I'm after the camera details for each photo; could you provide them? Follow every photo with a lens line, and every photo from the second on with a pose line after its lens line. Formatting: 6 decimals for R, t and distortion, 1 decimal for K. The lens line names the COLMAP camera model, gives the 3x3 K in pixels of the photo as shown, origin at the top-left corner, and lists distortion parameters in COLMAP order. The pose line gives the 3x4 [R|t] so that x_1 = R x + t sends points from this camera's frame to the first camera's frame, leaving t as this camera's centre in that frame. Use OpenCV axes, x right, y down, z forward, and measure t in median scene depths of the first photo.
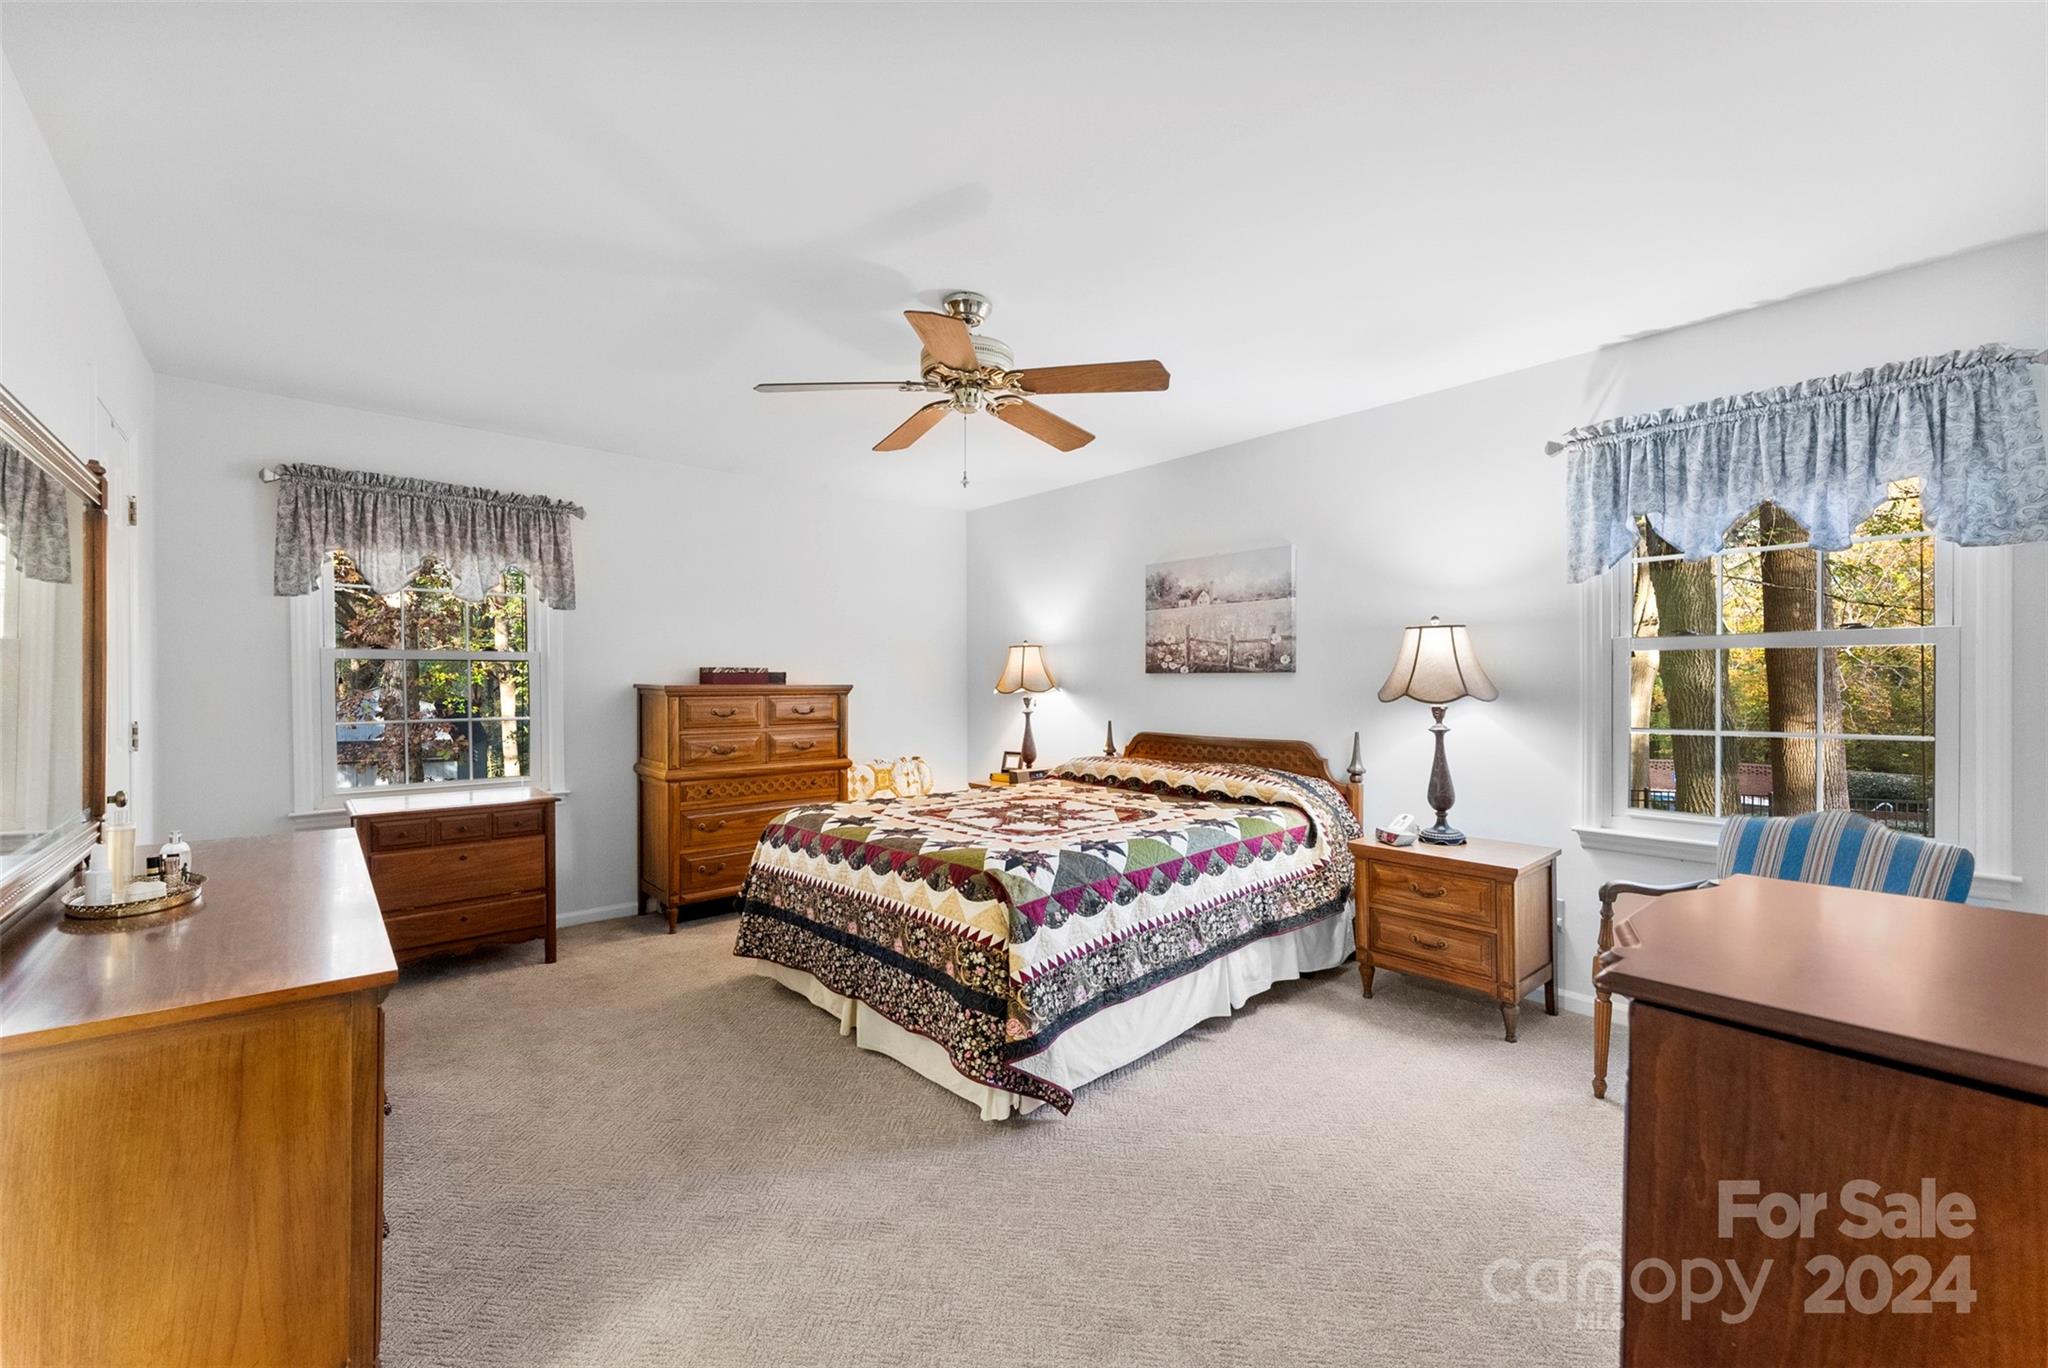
lens RADIAL K [[821.8, 0, 1014.6], [0, 821.8, 675.9], [0, 0, 1]] dist [0.001291, 0.000257]
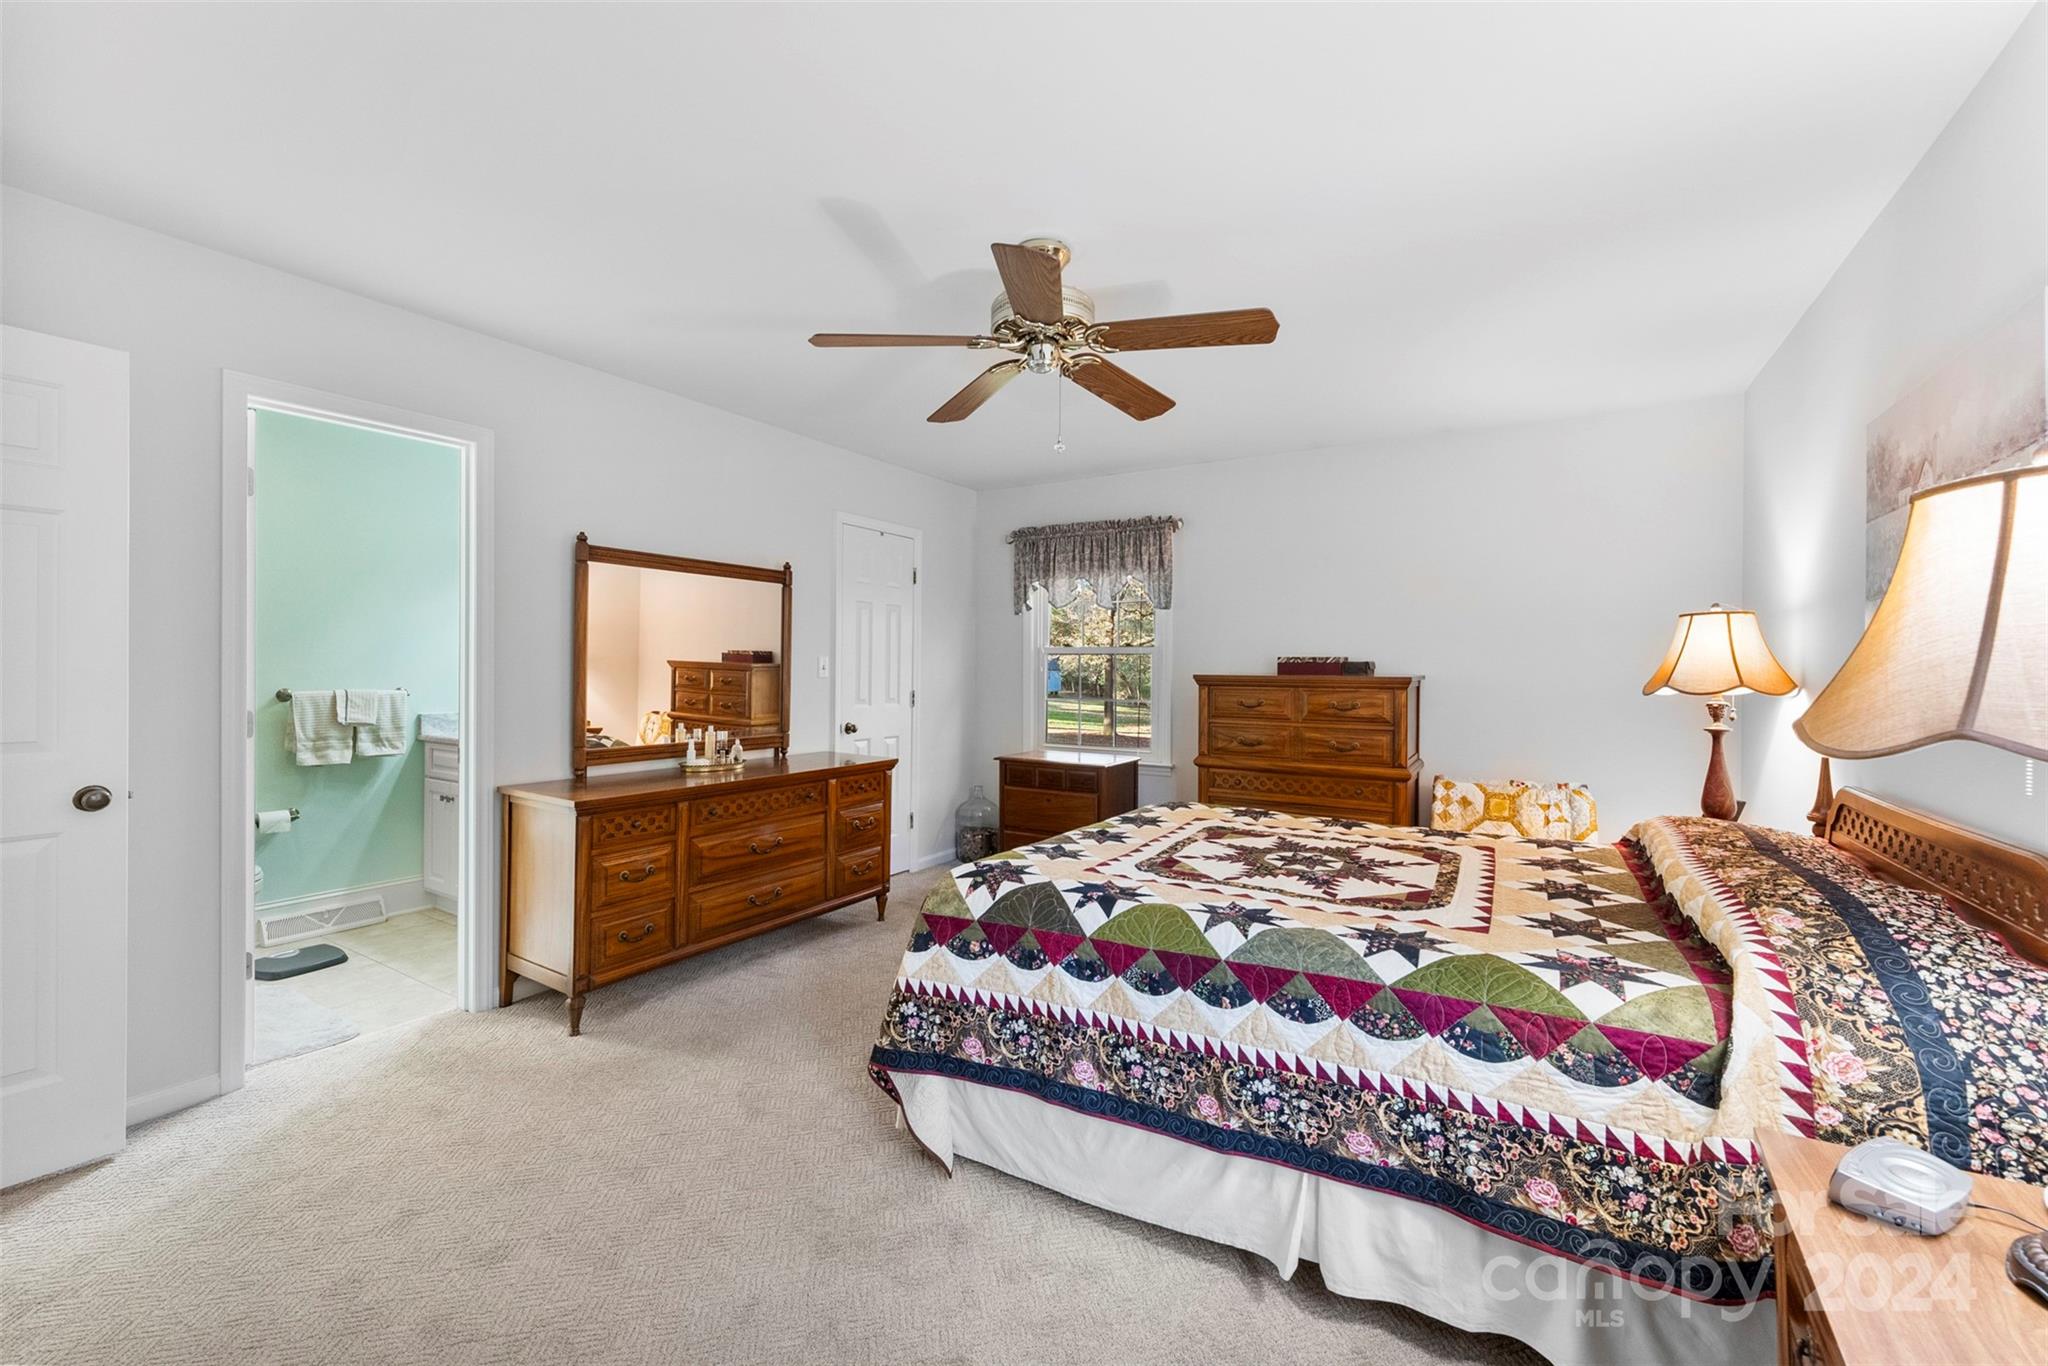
lens RADIAL K [[821.8, 0, 1025.2], [0, 821.8, 675.5], [0, 0, 1]] dist [0.001291, 0.000257]
pose [[0.297391, 0.008718, -0.954716, 0.709080], [-0.001843, 0.999962, 0.008557, 0.005160], [0.954754, -0.000785, 0.297395, 0.650139]]
